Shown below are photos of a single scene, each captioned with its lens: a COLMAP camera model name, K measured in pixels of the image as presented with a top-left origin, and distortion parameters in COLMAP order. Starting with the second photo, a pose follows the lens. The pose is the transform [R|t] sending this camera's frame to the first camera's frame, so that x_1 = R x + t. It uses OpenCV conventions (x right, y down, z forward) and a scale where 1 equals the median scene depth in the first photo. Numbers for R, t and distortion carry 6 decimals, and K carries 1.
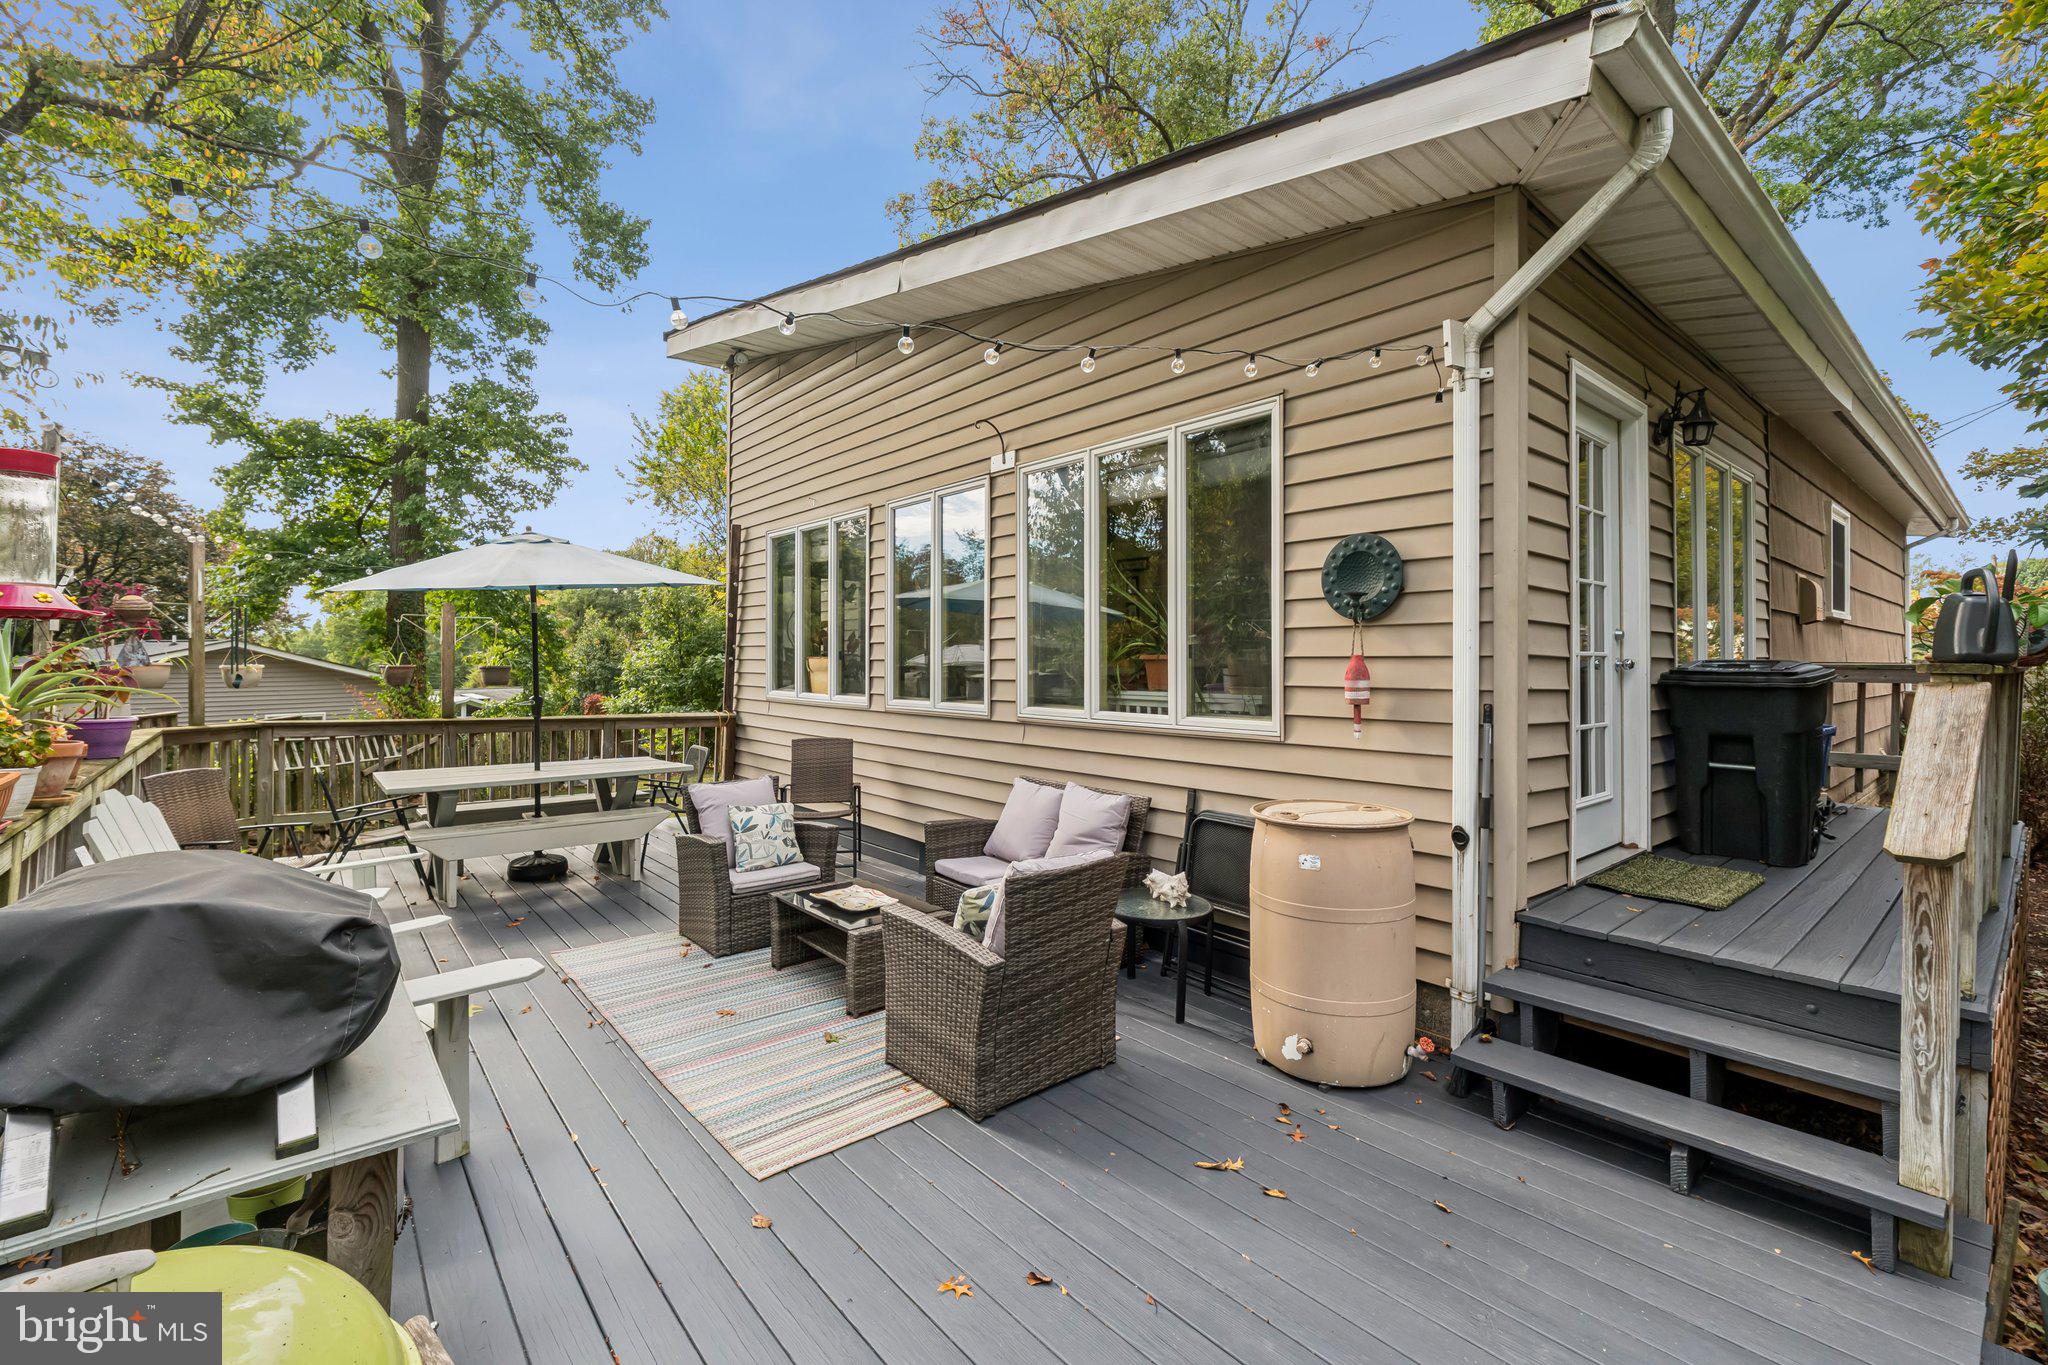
lens RADIAL K [[879.8, 0, 1023.9], [0, 879.8, 654.7], [0, 0, 1]] dist [-0.005766, 0.001552]
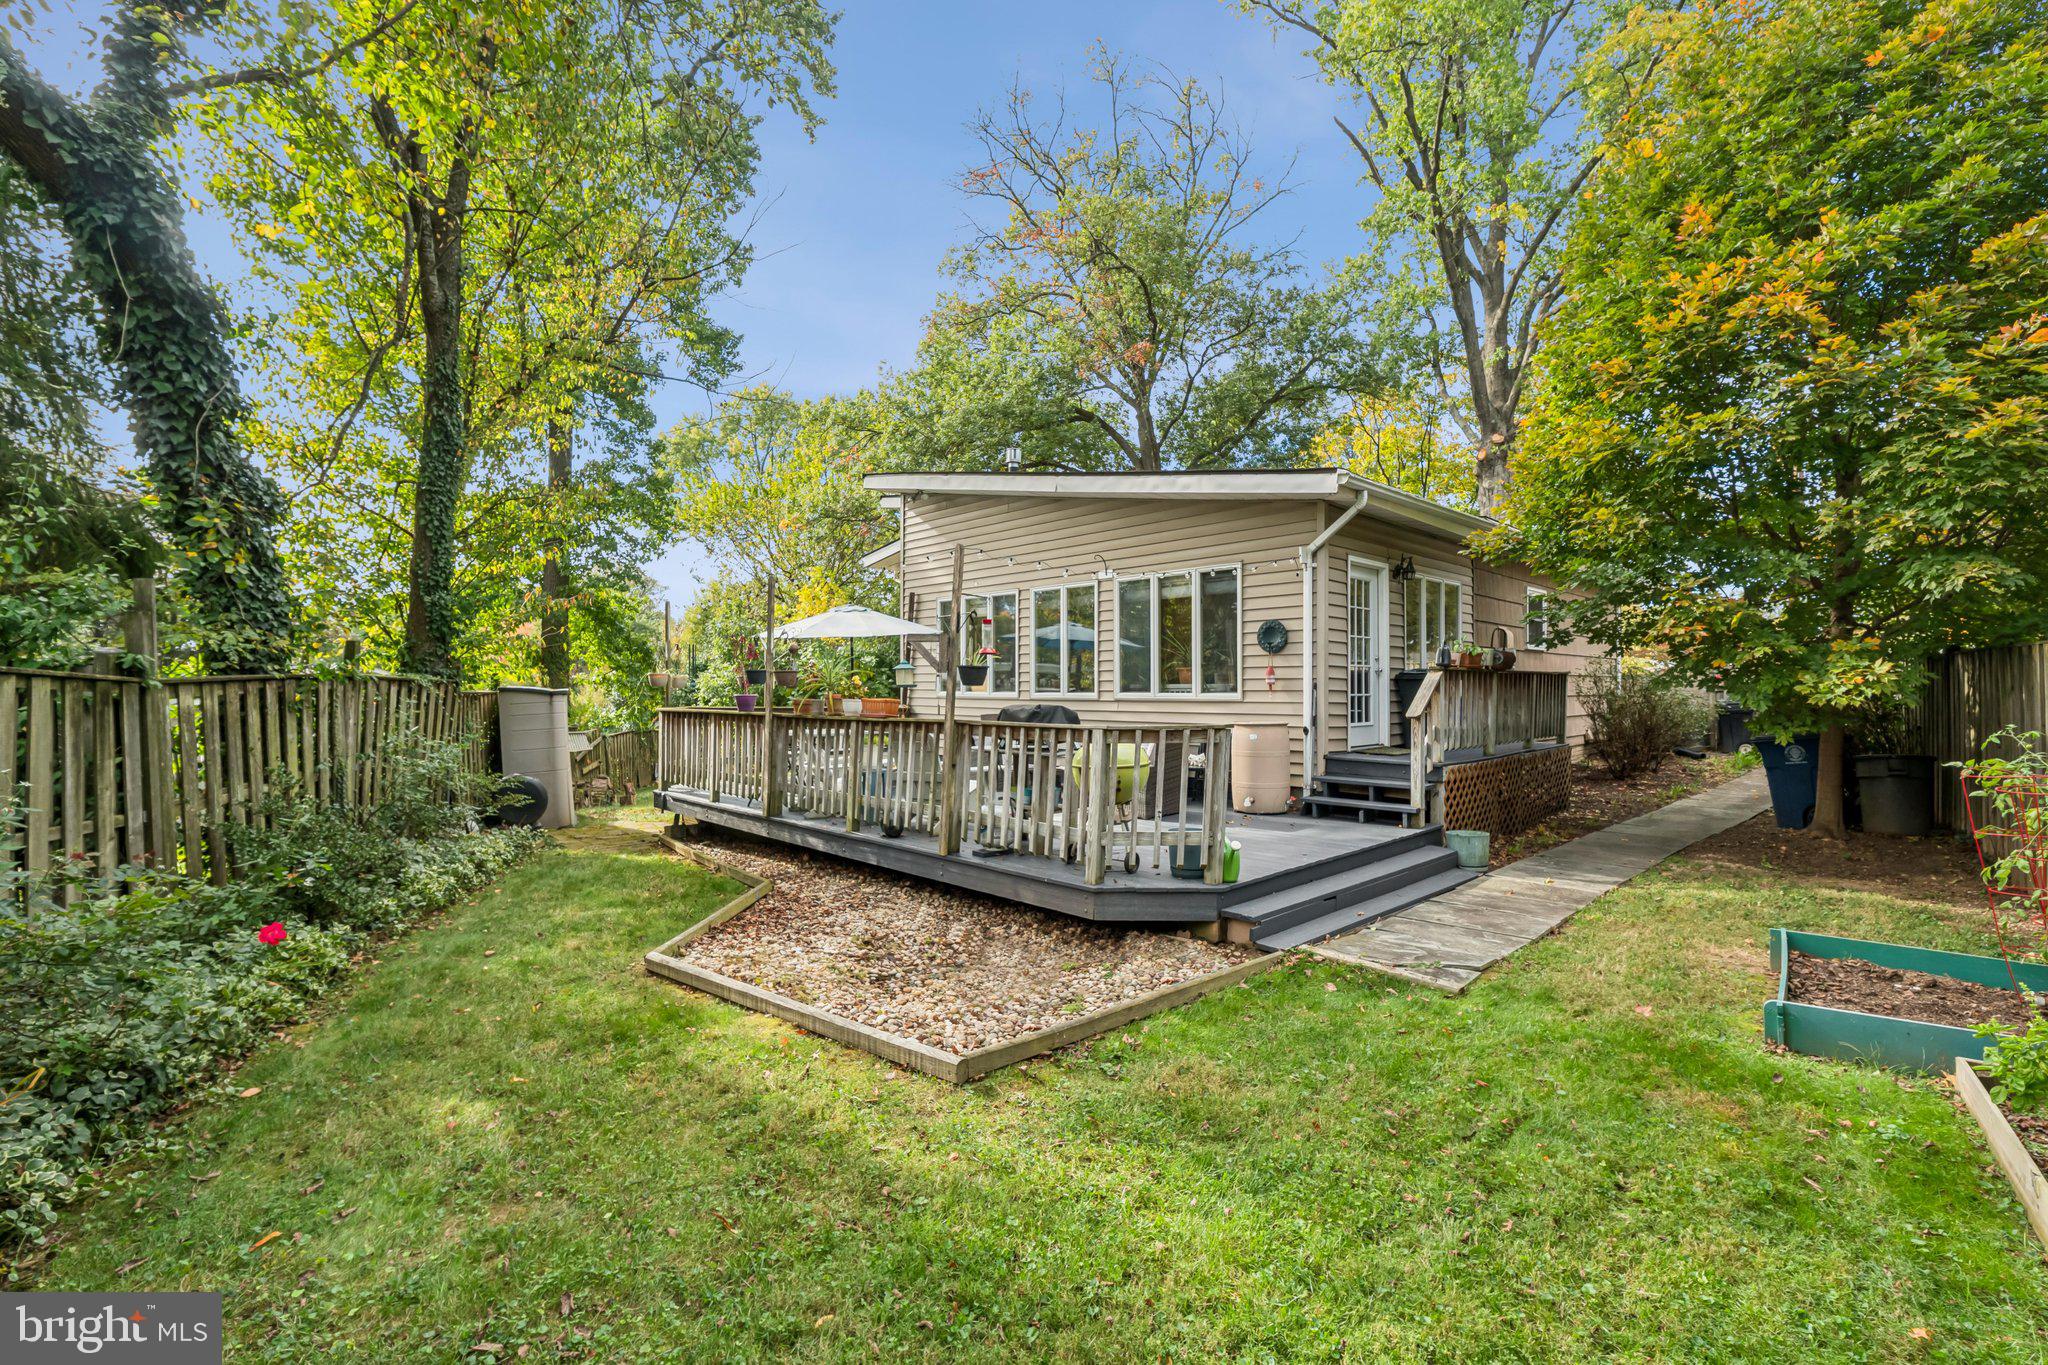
lens RADIAL K [[879.8, 0, 1046.2], [0, 879.8, 690.4], [0, 0, 1]] dist [-0.005766, 0.001552]
pose [[0.995619, -0.005786, 0.093329, -0.400766], [0.004507, 0.999893, 0.013912, 0.025486], [-0.093400, -0.013430, 0.995538, -1.167024]]
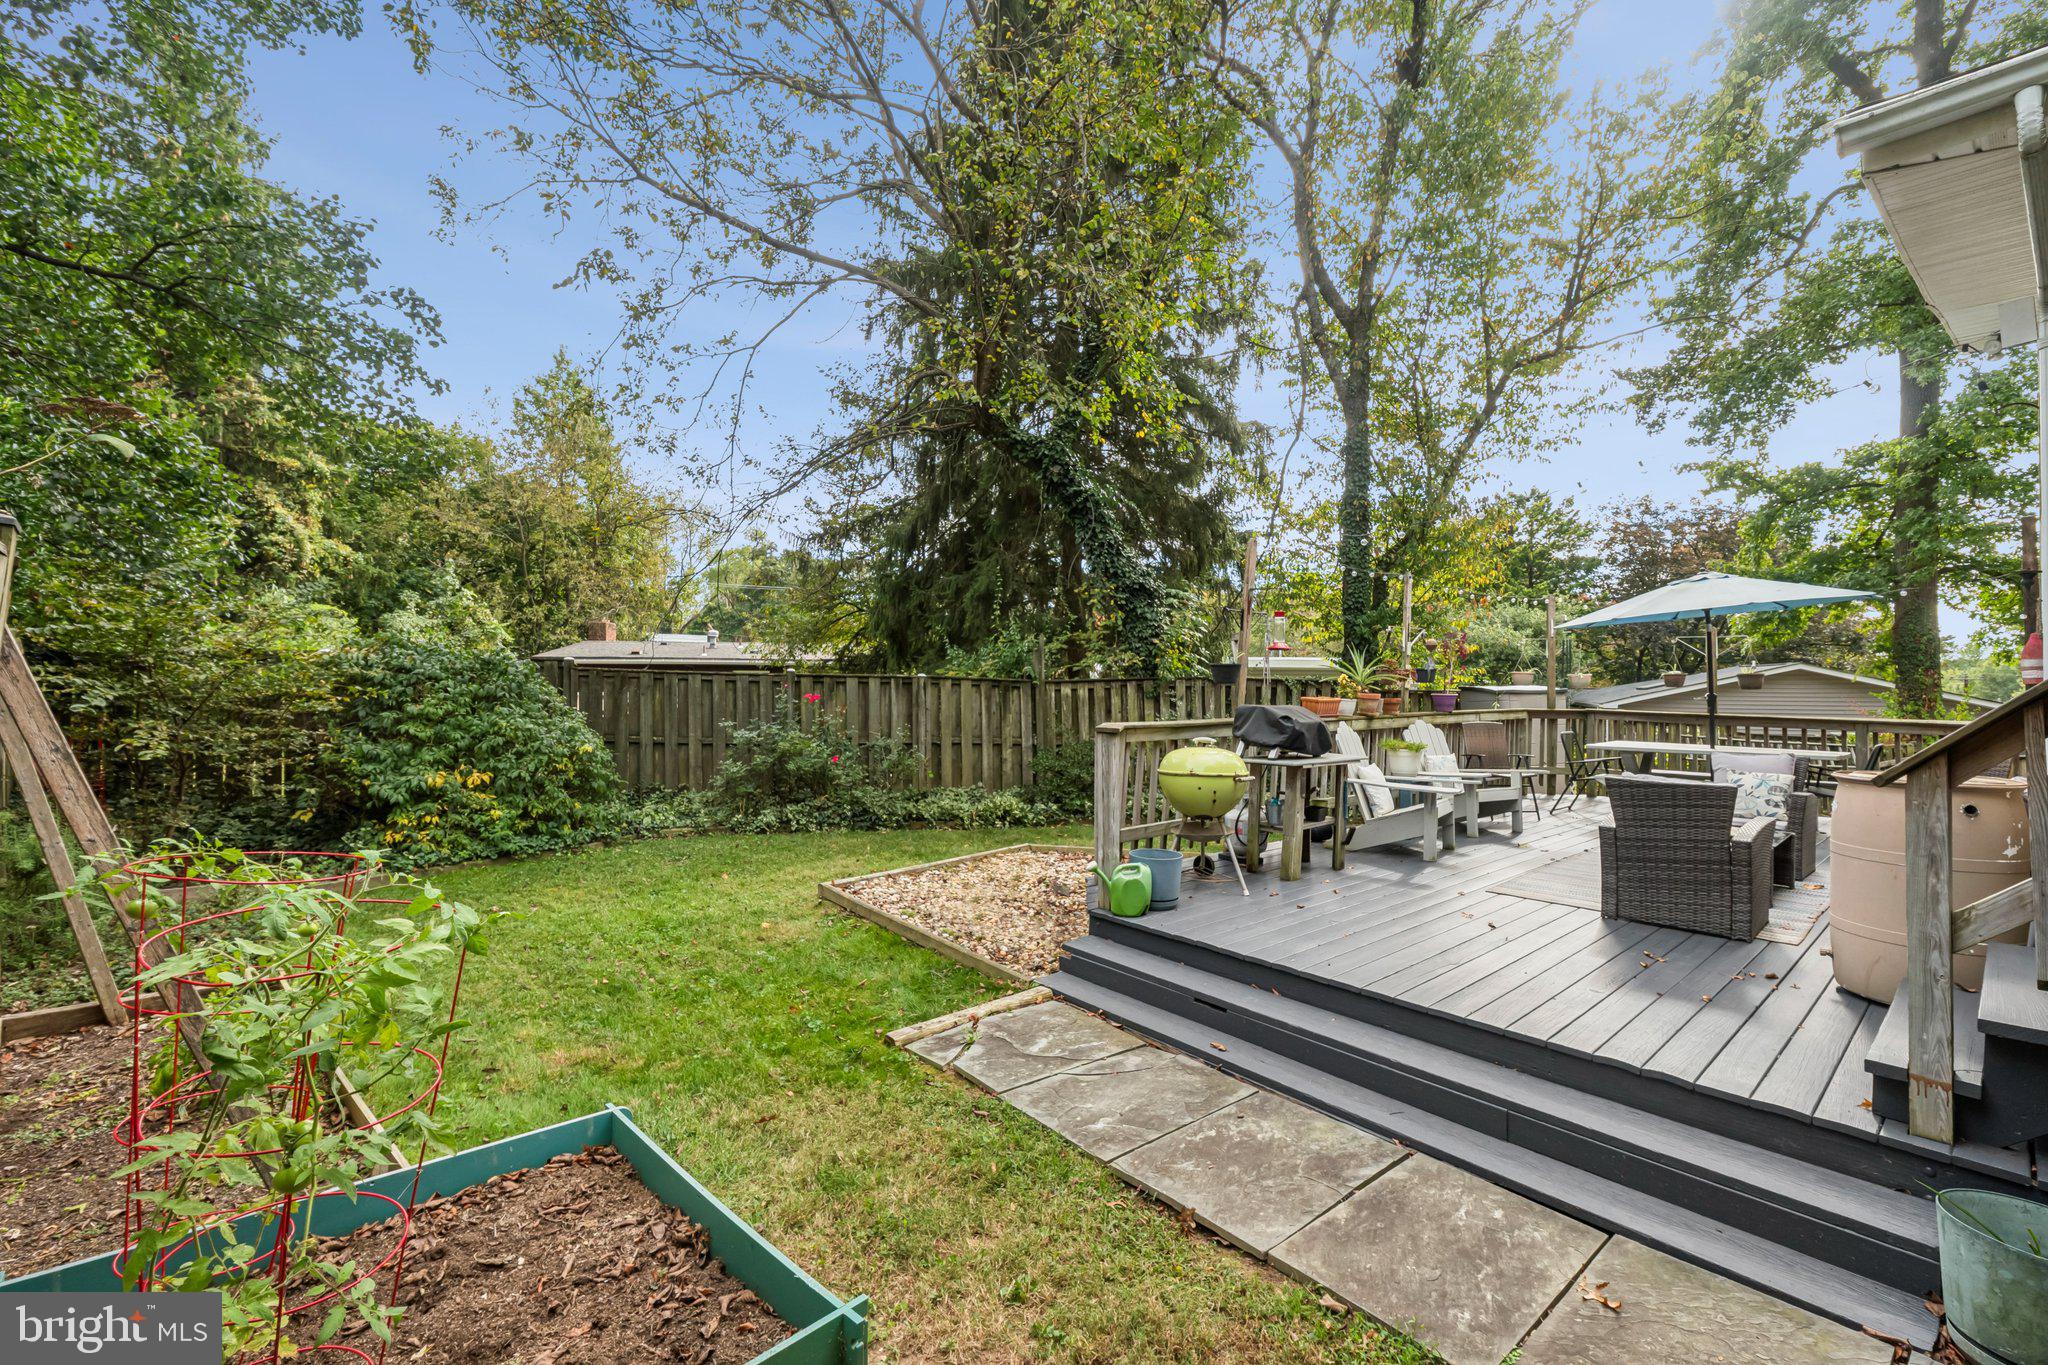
lens RADIAL K [[879.8, 0, 1033.4], [0, 879.8, 671.1], [0, 0, 1]] dist [-0.005766, 0.001552]
pose [[0.035604, -0.013337, -0.999277, 1.000236], [0.003069, 0.999908, -0.013236, 0.035734], [0.999361, -0.002595, 0.035642, -0.121599]]
